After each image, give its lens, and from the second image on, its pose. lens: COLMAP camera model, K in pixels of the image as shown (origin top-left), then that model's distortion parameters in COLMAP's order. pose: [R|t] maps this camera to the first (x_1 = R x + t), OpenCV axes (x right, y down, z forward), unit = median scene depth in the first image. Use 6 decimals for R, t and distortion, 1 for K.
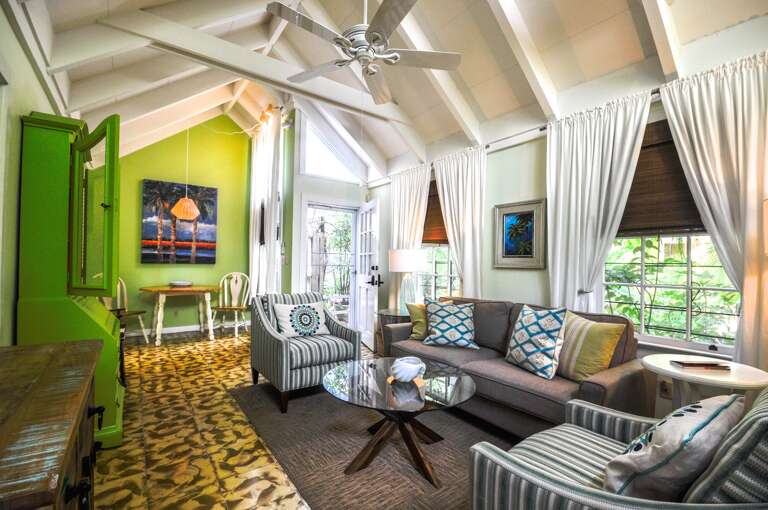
lens RADIAL K [[338.9, 0, 379.6], [0, 338.9, 259.4], [0, 0, 1]] dist [-0.002801, -0.000792]
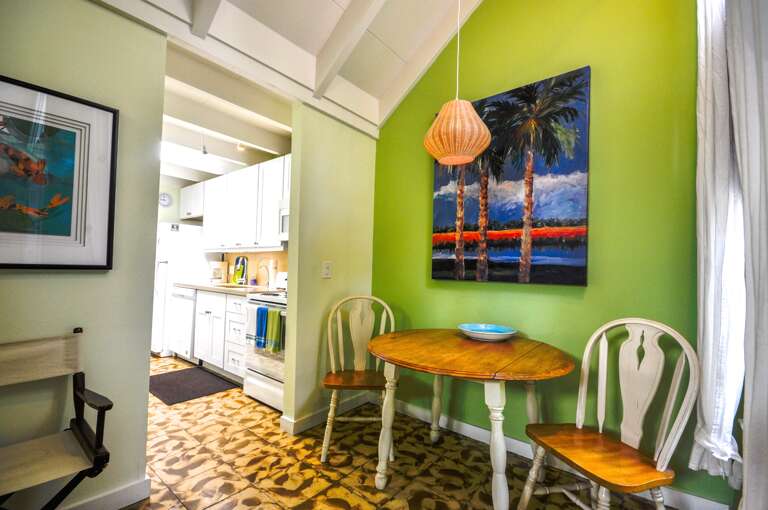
lens RADIAL K [[338.9, 0, 381.6], [0, 338.9, 259.8], [0, 0, 1]] dist [-0.002801, -0.000792]
pose [[0.268464, -0.038389, -0.962524, -0.402590], [-0.016142, 0.998886, -0.044341, 0.011058], [0.963154, 0.027441, 0.267546, 1.353218]]
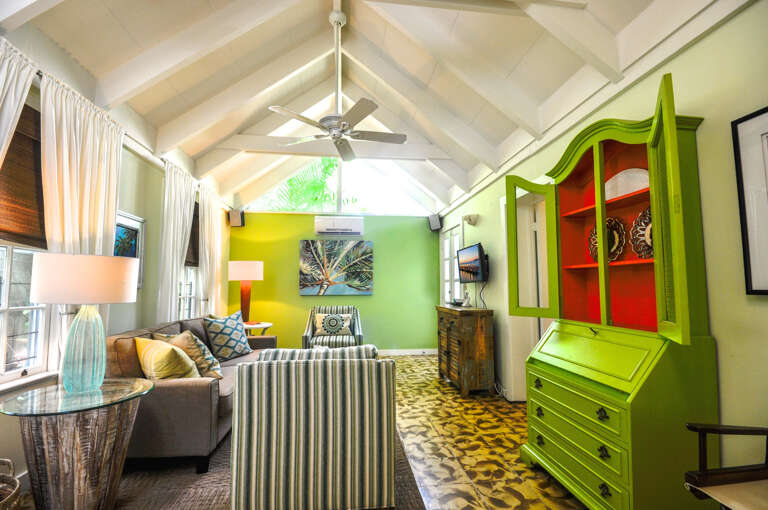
lens RADIAL K [[338.9, 0, 377.1], [0, 338.9, 260.2], [0, 0, 1]] dist [-0.002801, -0.000792]
pose [[-0.867797, 0.019886, 0.496520, -0.646972], [-0.017679, 0.997331, -0.070843, 0.001276], [-0.496604, -0.070256, -0.865129, 1.556793]]
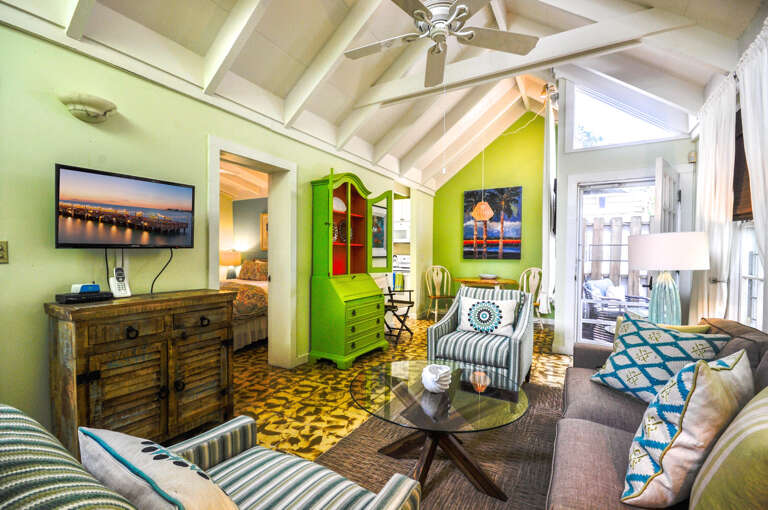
lens RADIAL K [[338.9, 0, 384.3], [0, 338.9, 260.6], [0, 0, 1]] dist [-0.002801, -0.000792]
pose [[0.412516, 0.003829, -0.910942, 0.557302], [0.008944, 0.999926, 0.008254, 0.010018], [0.910907, -0.011552, 0.412451, 0.358841]]
